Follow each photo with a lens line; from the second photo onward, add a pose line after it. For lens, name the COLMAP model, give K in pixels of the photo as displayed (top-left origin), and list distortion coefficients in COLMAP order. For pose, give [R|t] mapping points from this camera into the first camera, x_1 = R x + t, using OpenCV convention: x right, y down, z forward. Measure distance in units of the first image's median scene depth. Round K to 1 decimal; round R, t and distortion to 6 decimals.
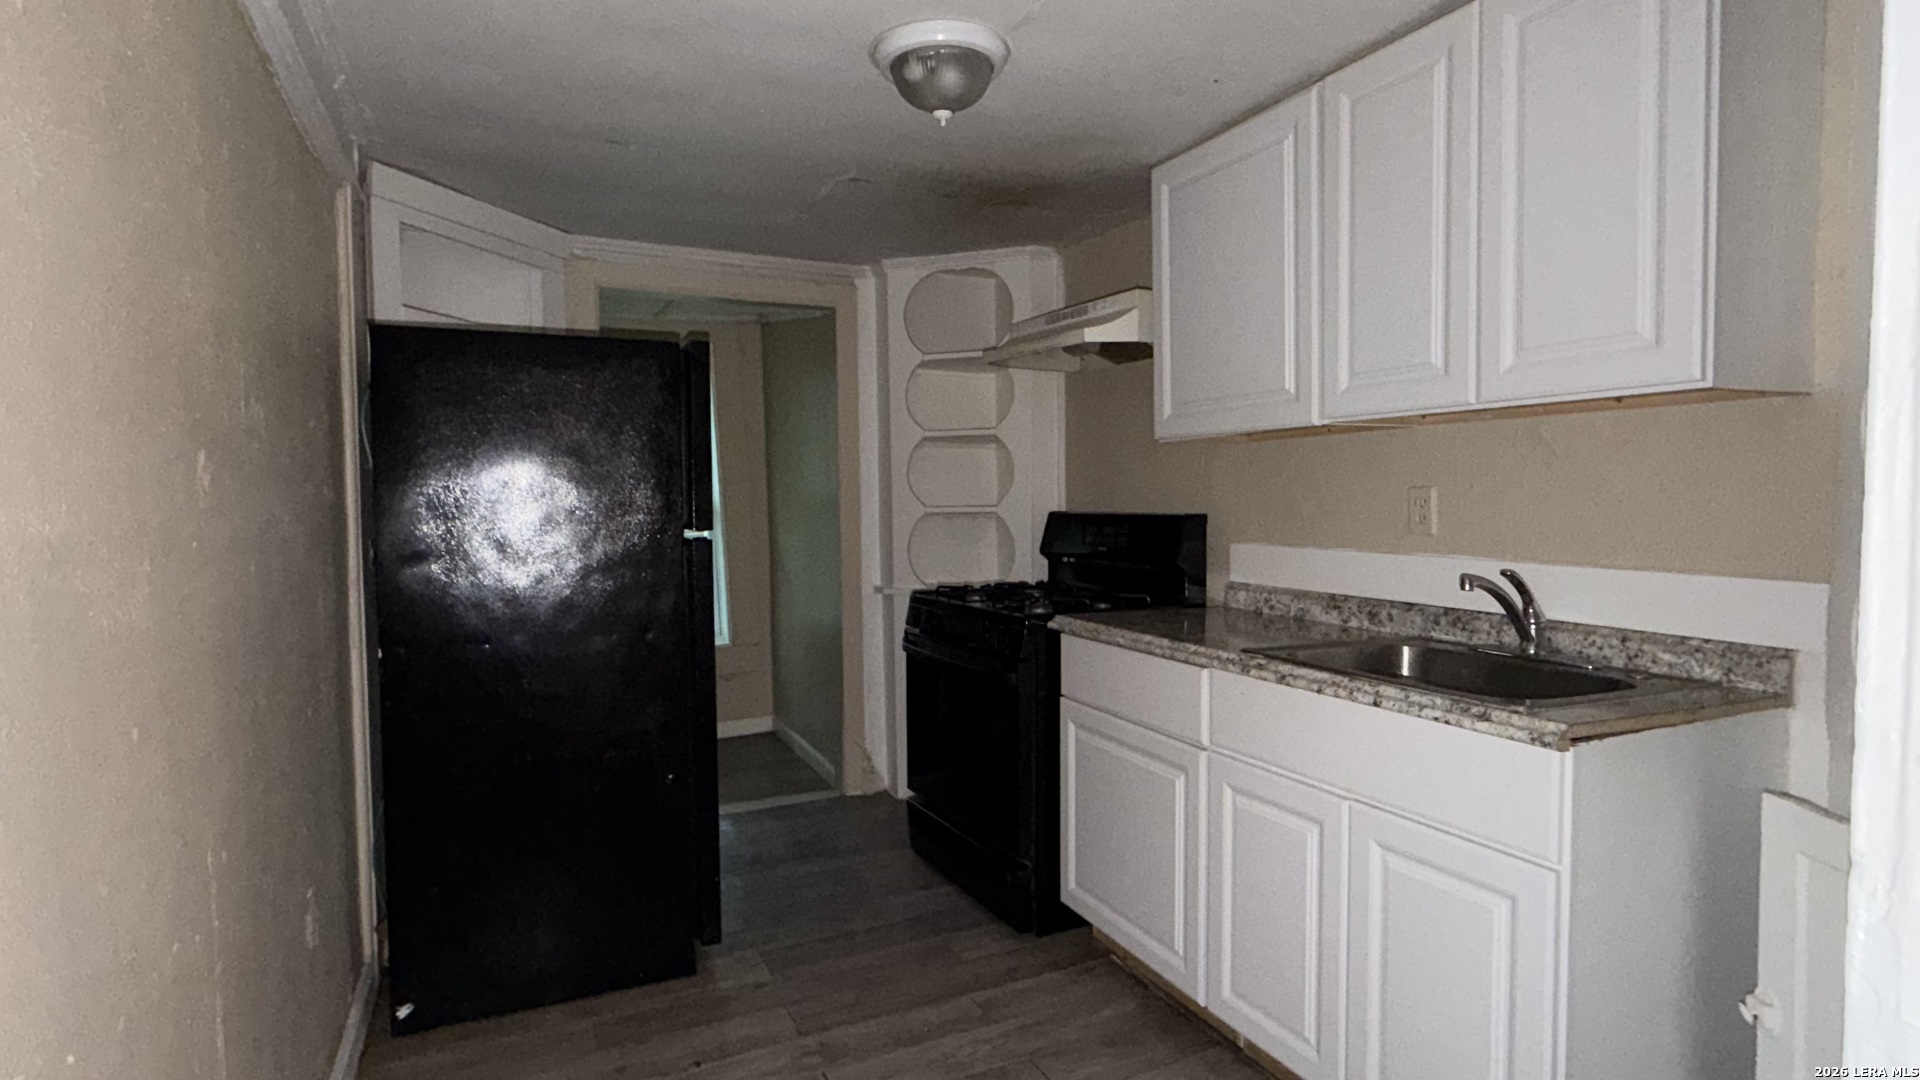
lens RADIAL K [[954.7, 0, 954.6], [0, 954.7, 551.9], [0, 0, 1]] dist [-0.003336, 0.000123]
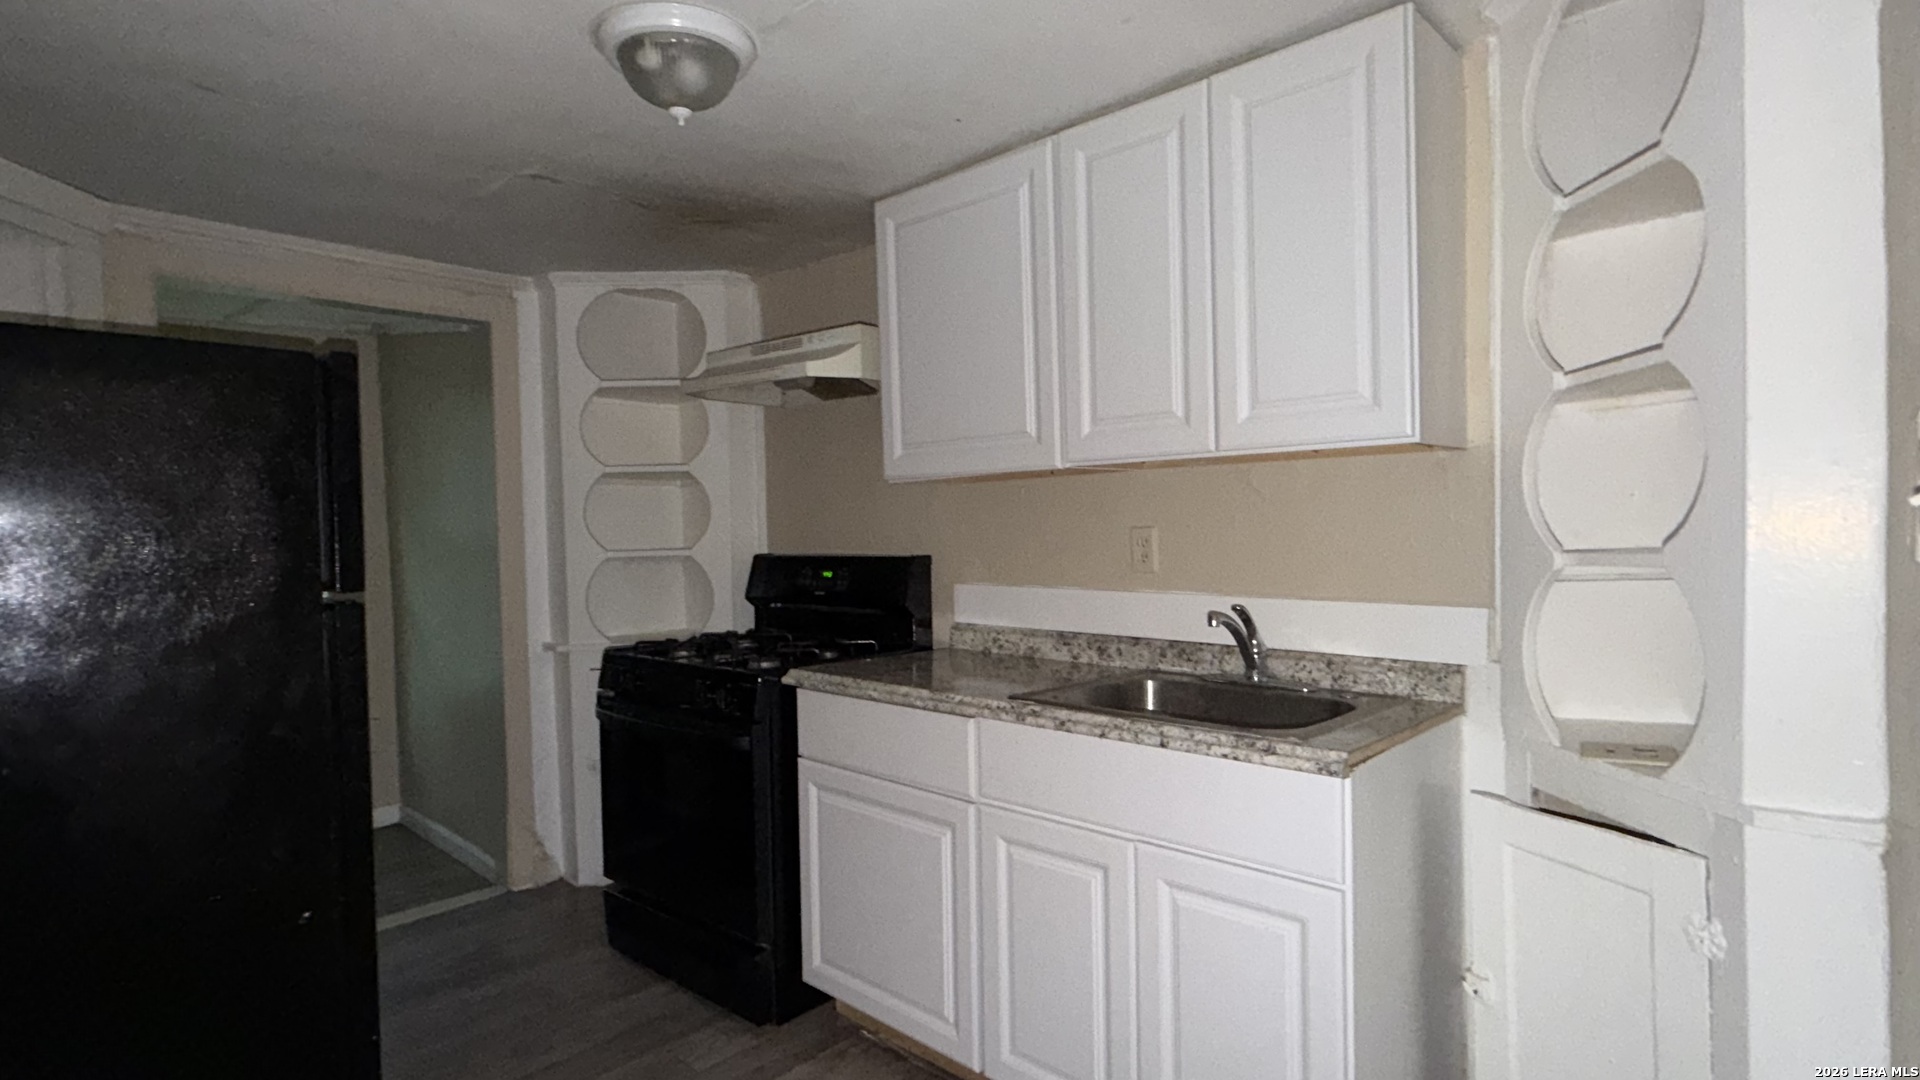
lens RADIAL K [[954.7, 0, 954.6], [0, 954.7, 551.9], [0, 0, 1]] dist [-0.003336, 0.000123]
pose [[0.929457, -0.020521, 0.368360, -0.090009], [0.033456, 0.999026, -0.028763, -0.016114], [-0.367411, 0.039058, 0.929238, 0.086329]]
